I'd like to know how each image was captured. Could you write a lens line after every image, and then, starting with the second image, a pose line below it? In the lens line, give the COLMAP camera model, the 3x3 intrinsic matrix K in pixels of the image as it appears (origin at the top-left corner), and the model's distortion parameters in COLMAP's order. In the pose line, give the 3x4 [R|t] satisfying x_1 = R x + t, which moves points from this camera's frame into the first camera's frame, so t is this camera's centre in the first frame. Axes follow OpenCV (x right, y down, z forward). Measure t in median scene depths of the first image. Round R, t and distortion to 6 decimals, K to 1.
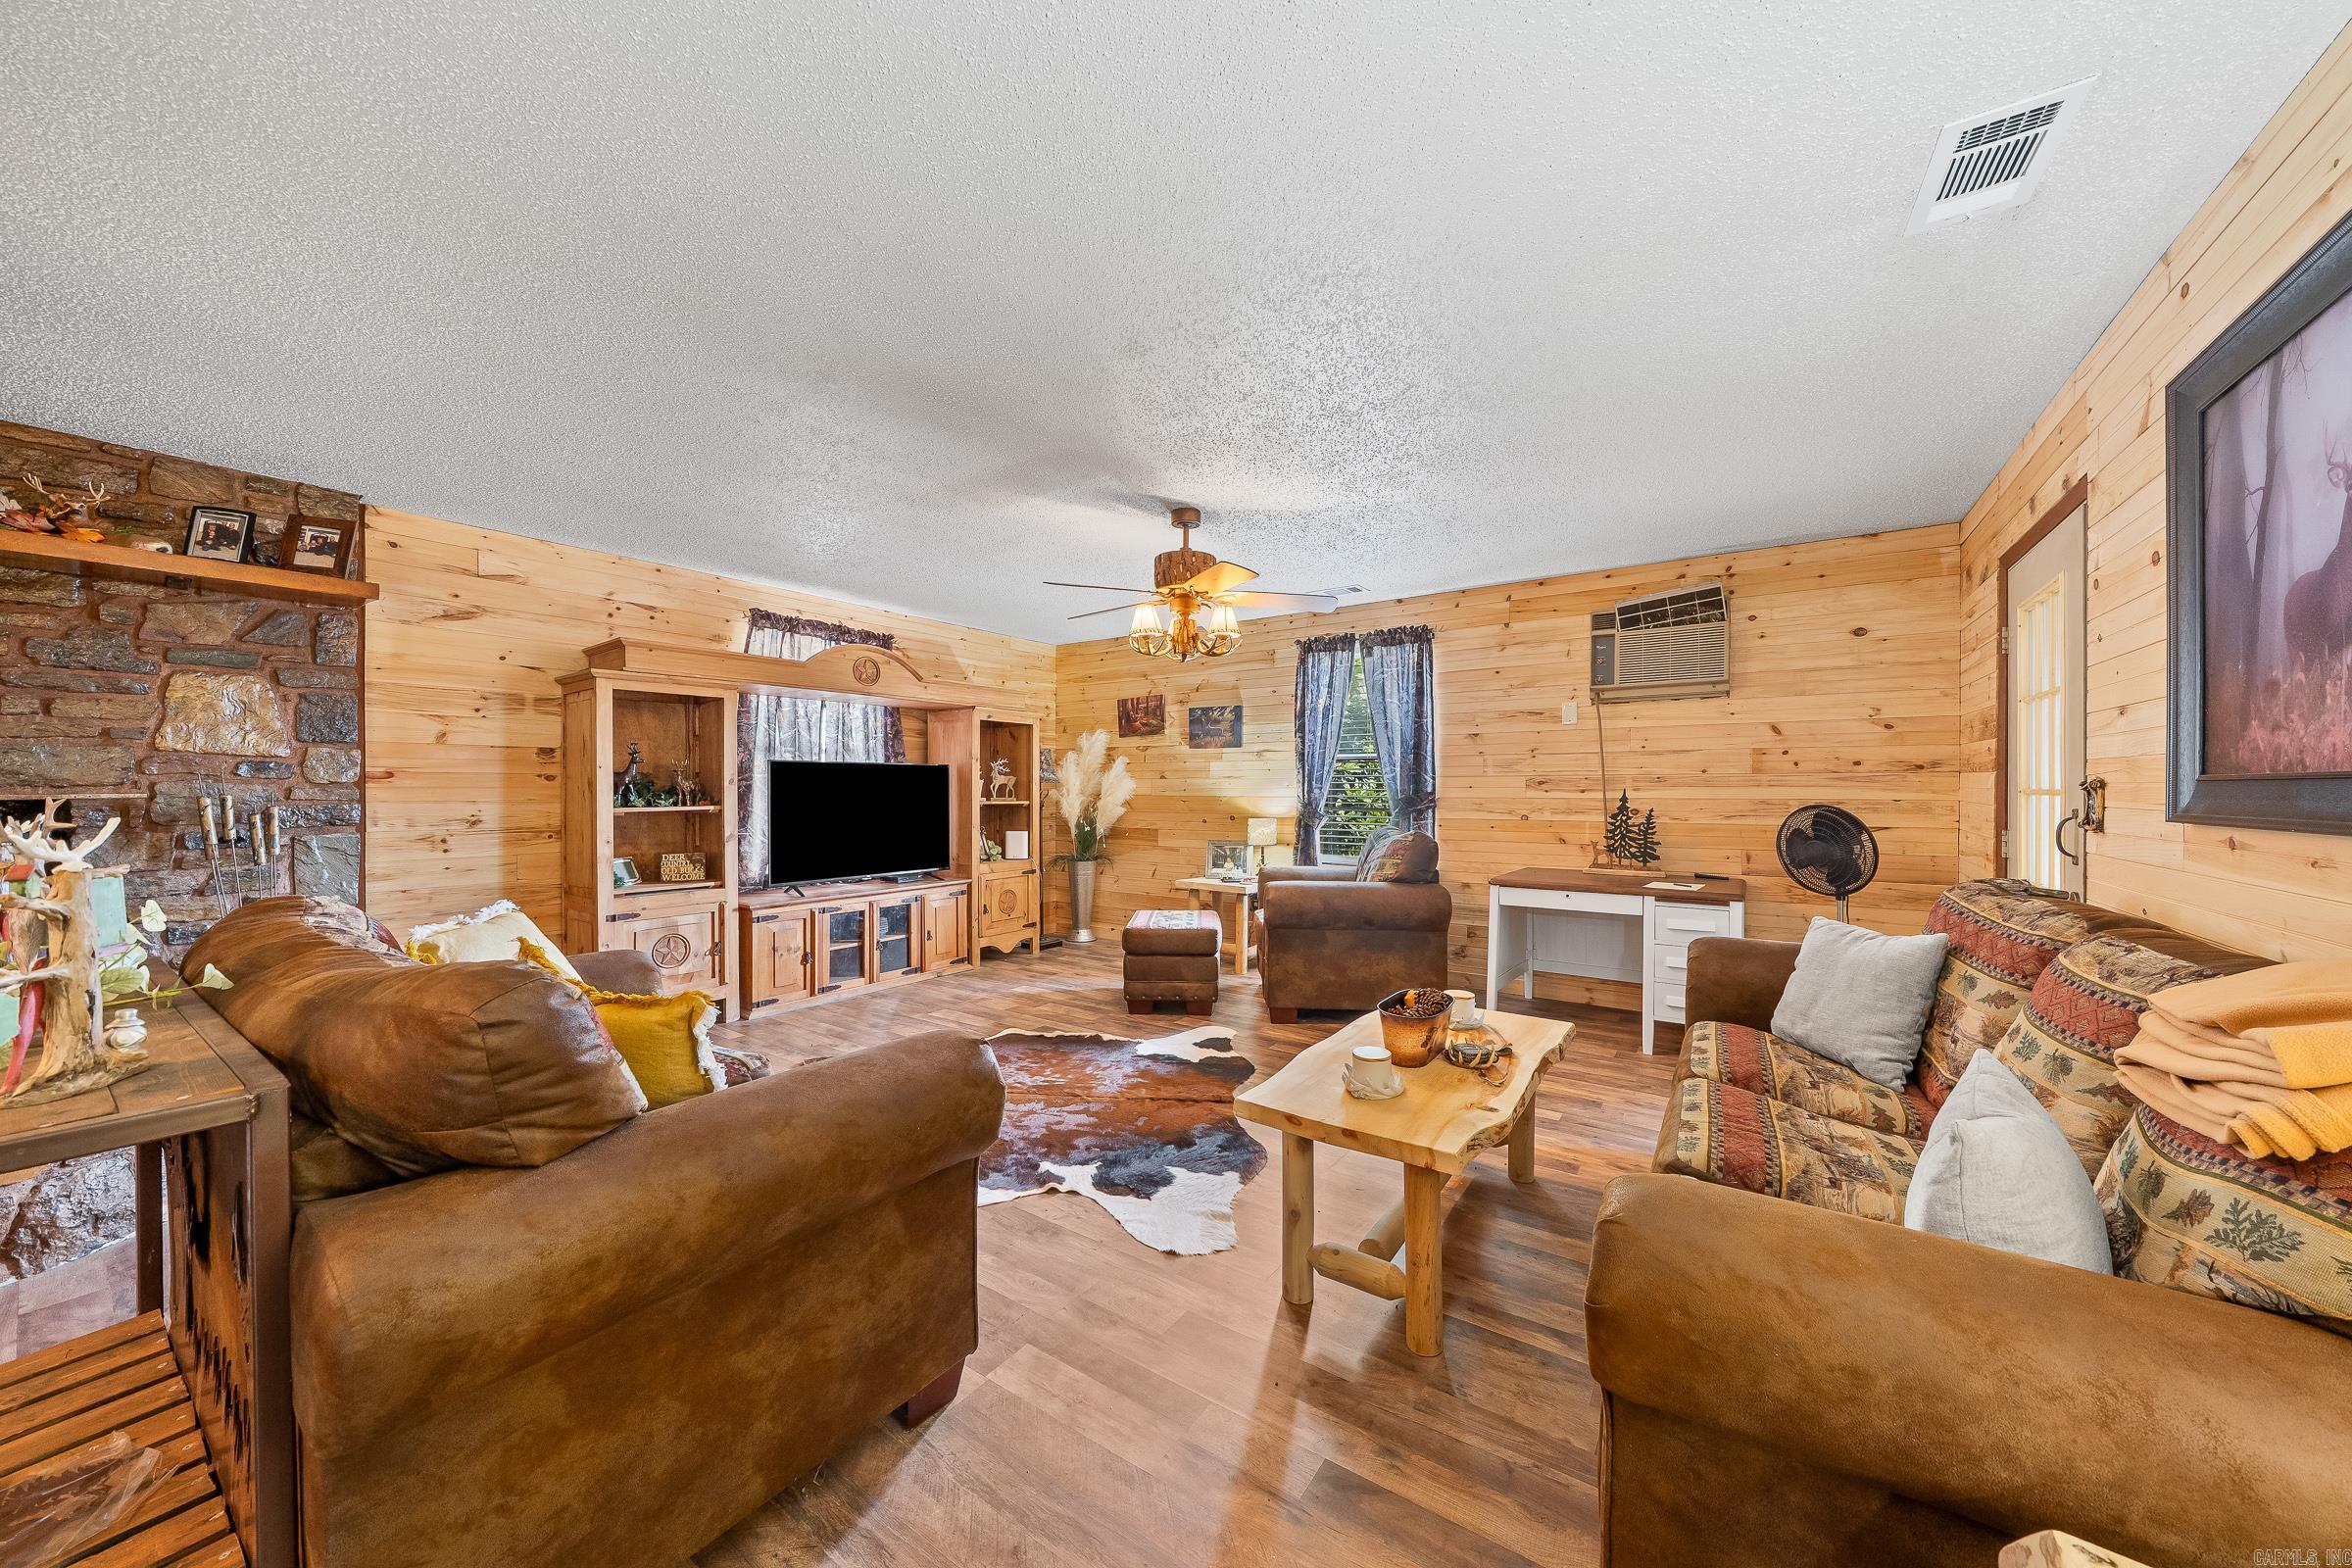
lens RADIAL K [[811.9, 0, 1192.0], [0, 811.9, 791.0], [0, 0, 1]] dist [-0.004271, -0.000507]
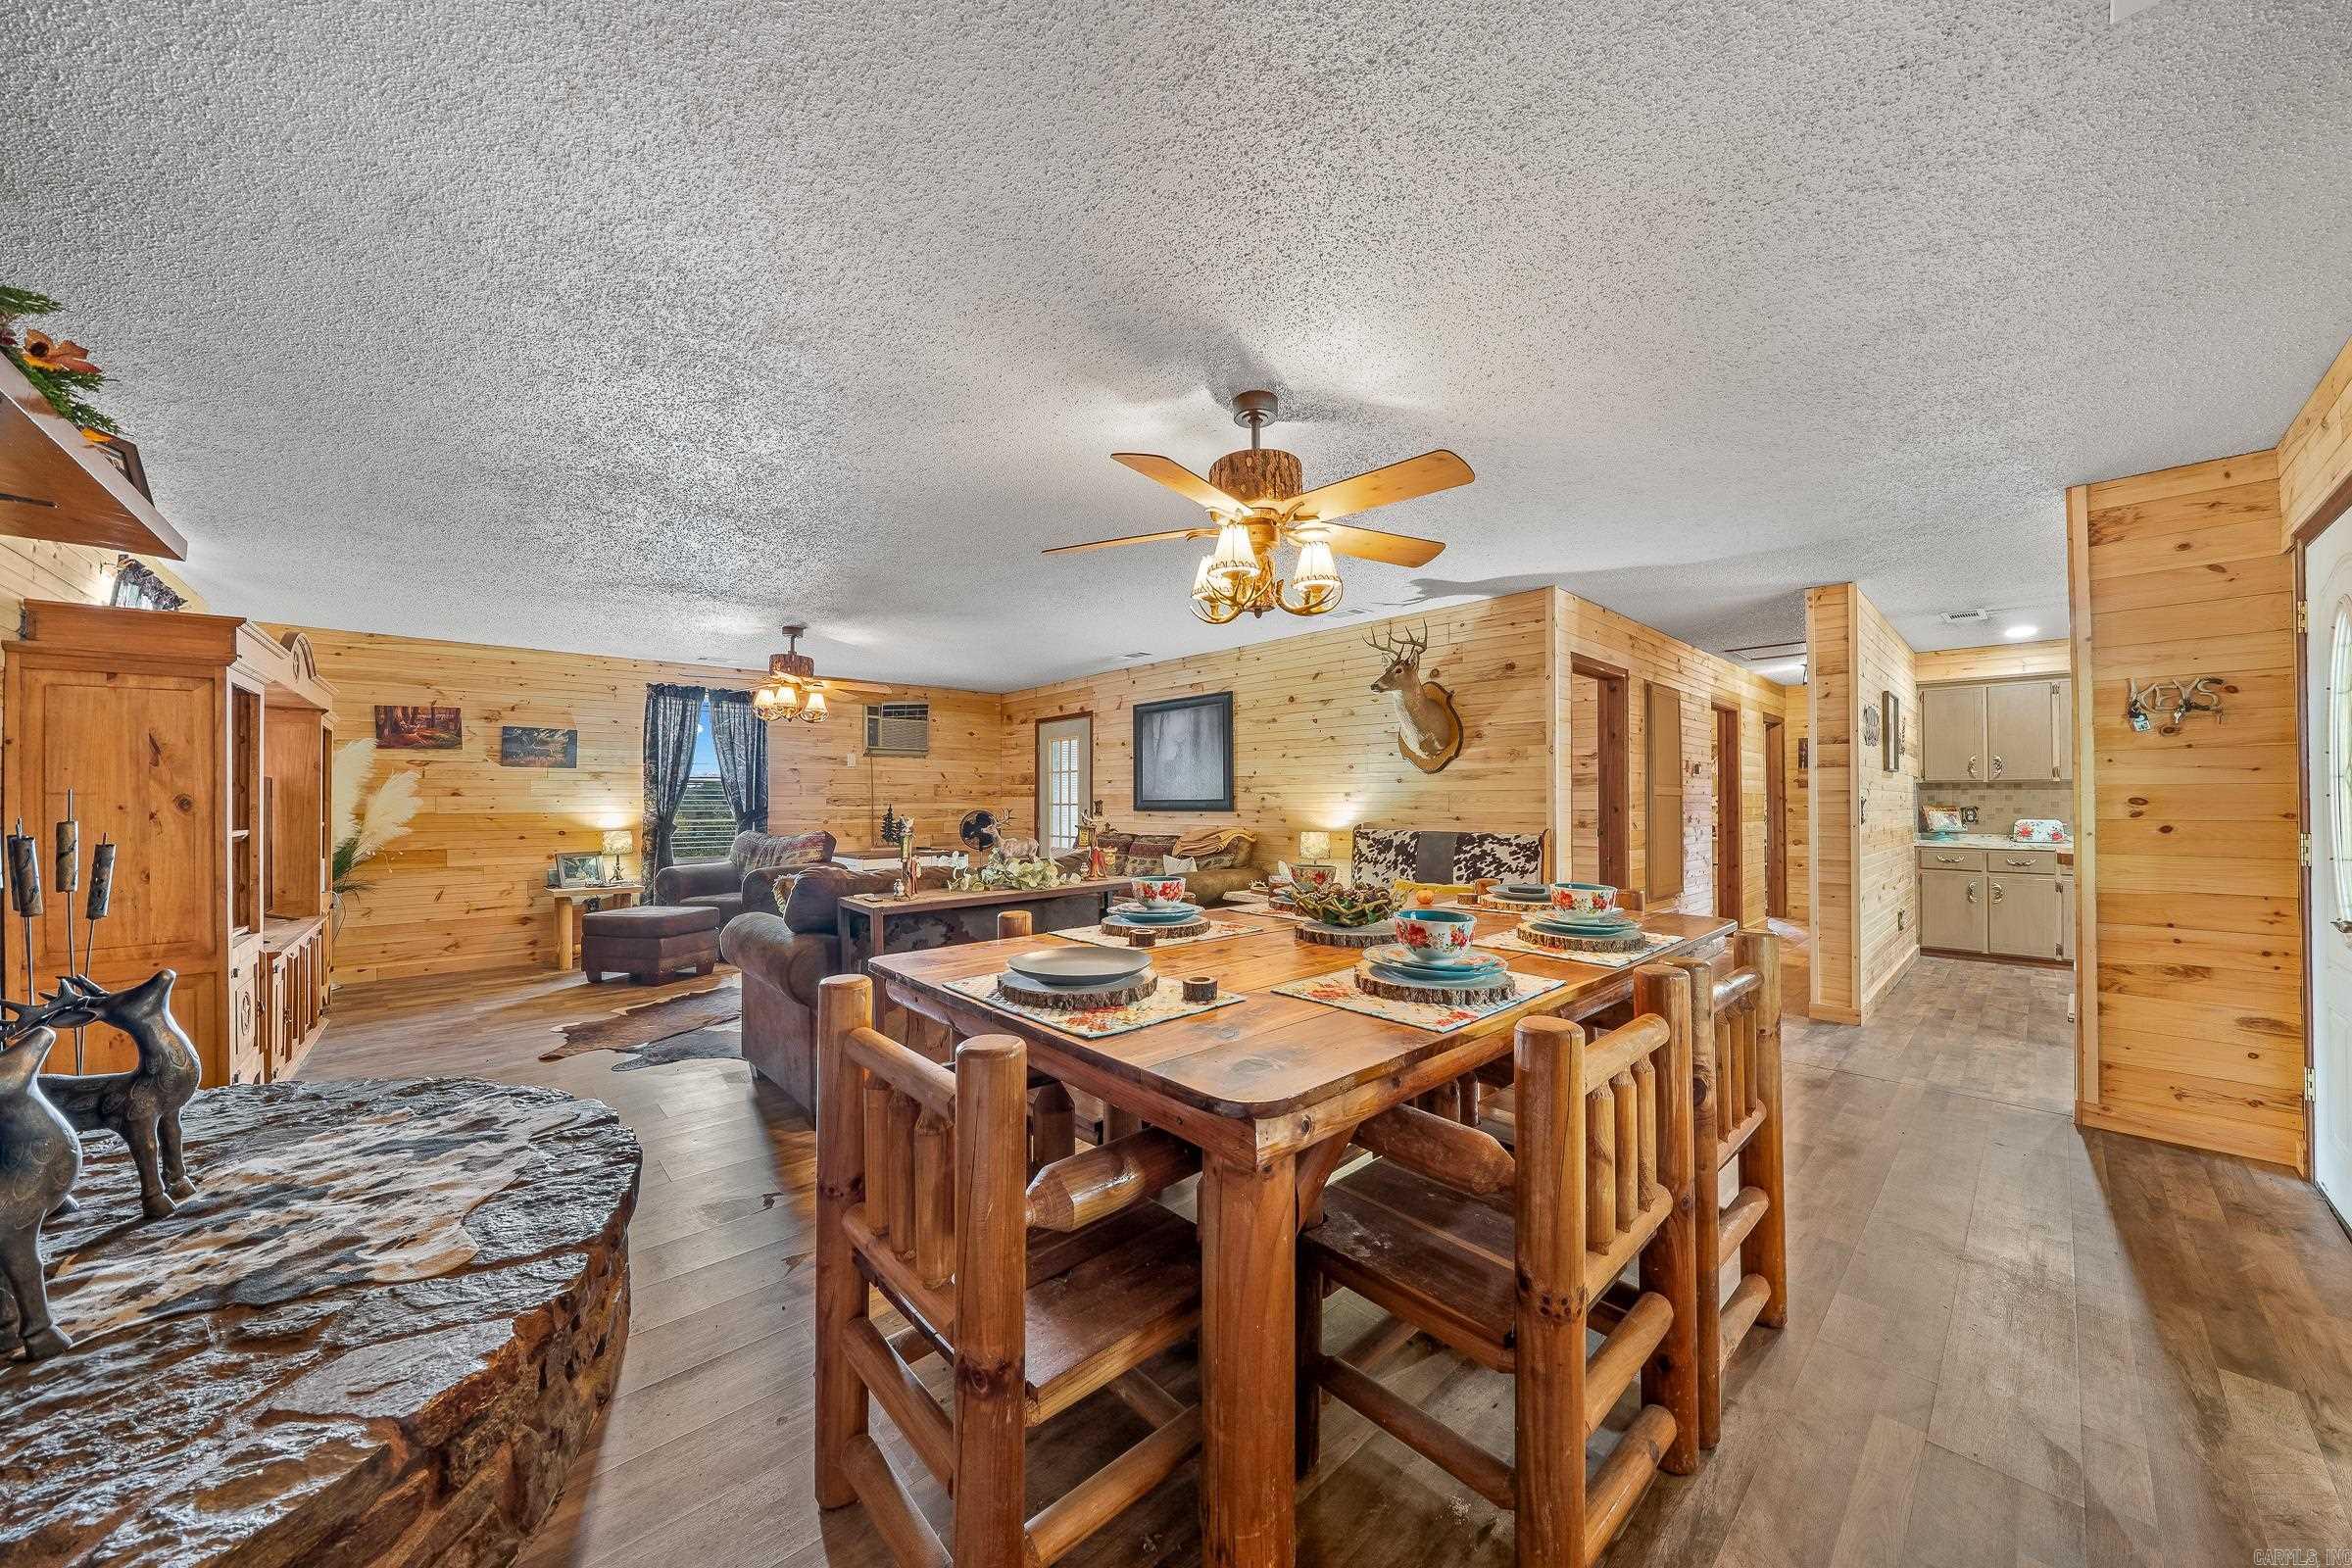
lens RADIAL K [[811.9, 0, 1182.7], [0, 811.9, 792.9], [0, 0, 1]] dist [-0.004271, -0.000507]
pose [[0.224915, 0.009561, 0.974331, -1.211097], [0.007653, 0.999904, -0.011579, -0.001879], [-0.974348, 0.010061, 0.224820, -0.075215]]
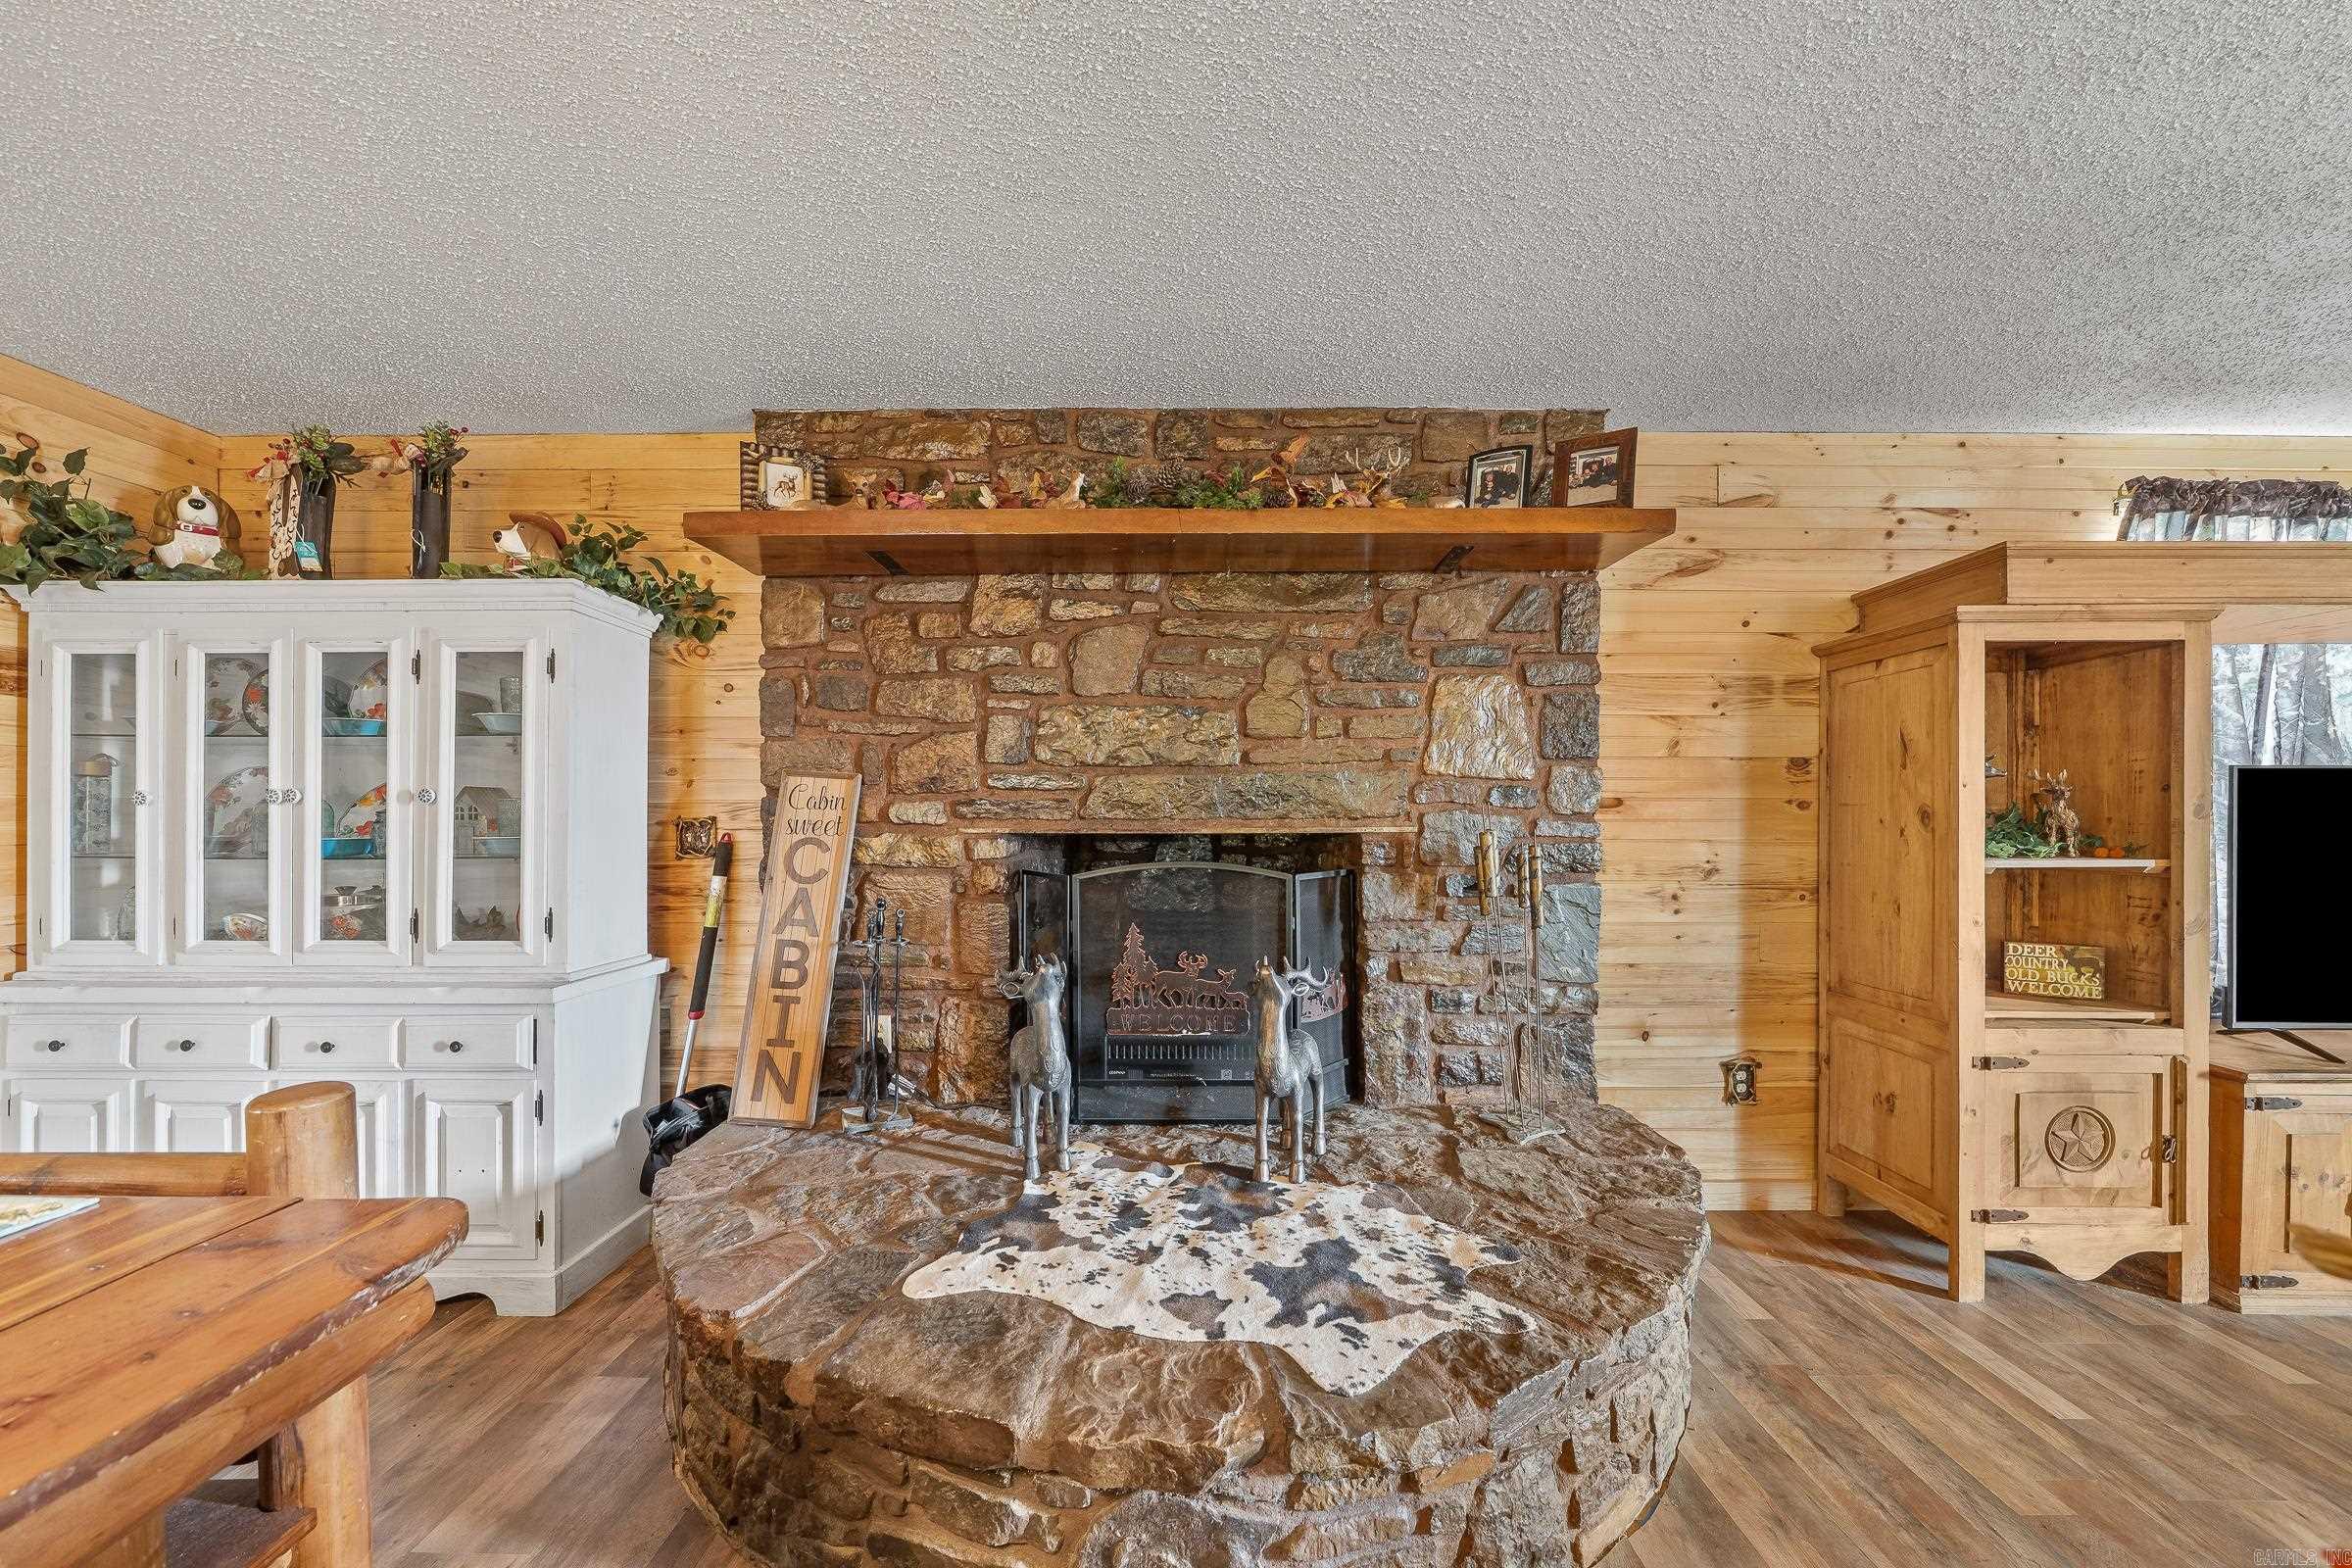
lens RADIAL K [[811.9, 0, 1182.3], [0, 811.9, 819.3], [0, 0, 1]] dist [-0.004271, -0.000507]
pose [[0.565158, 0.004539, -0.824970, -0.542042], [-0.005848, 0.999982, 0.001496, -0.003220], [0.824962, 0.003979, 0.565174, 0.239484]]
